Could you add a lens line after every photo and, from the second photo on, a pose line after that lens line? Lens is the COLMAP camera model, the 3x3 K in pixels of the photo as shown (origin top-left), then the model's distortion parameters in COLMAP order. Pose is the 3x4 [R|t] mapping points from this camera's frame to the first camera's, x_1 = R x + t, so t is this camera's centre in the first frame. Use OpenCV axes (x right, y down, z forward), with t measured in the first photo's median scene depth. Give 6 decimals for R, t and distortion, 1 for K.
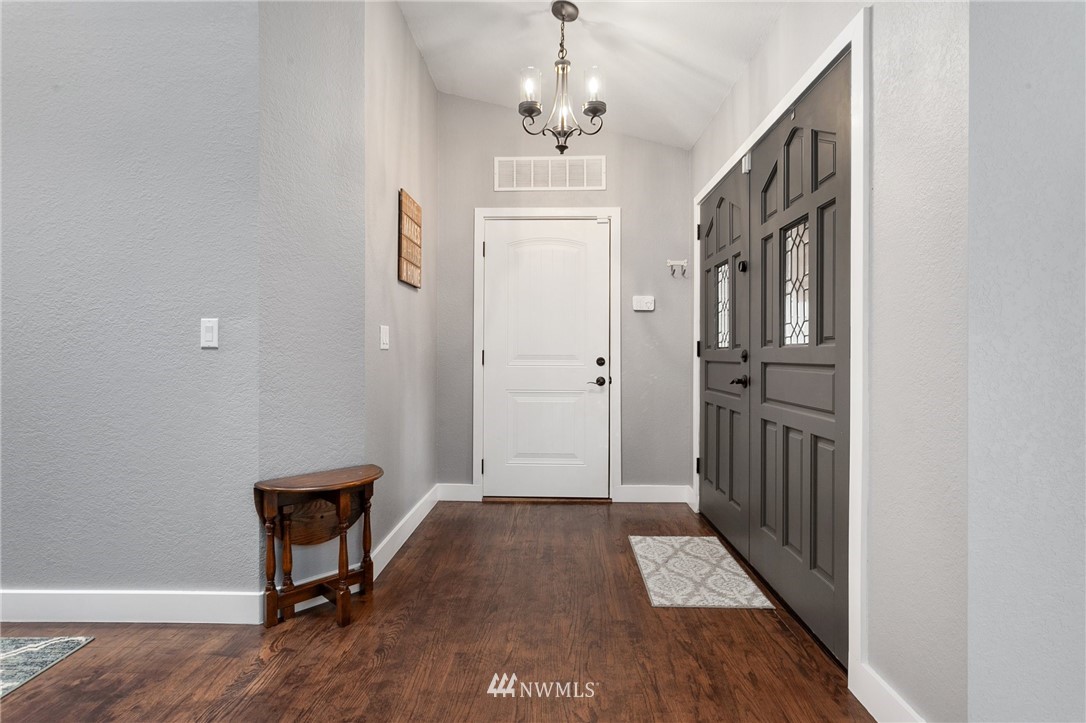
lens RADIAL K [[521.5, 0, 544.3], [0, 521.5, 354.6], [0, 0, 1]] dist [0.000088, 0.000535]
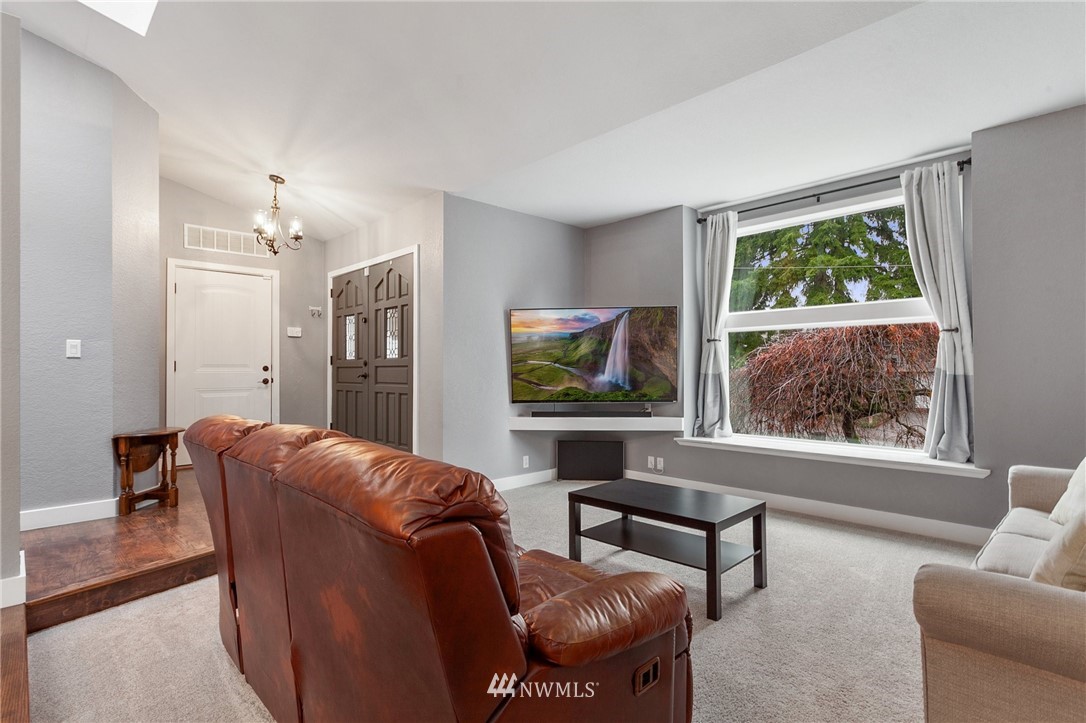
lens RADIAL K [[521.5, 0, 544.3], [0, 521.5, 354.6], [0, 0, 1]] dist [0.000088, 0.000535]
pose [[0.690049, 0.010780, 0.723683, -0.675405], [0.009140, 0.999680, -0.023606, 0.024918], [-0.723705, 0.022904, 0.689729, -1.019701]]
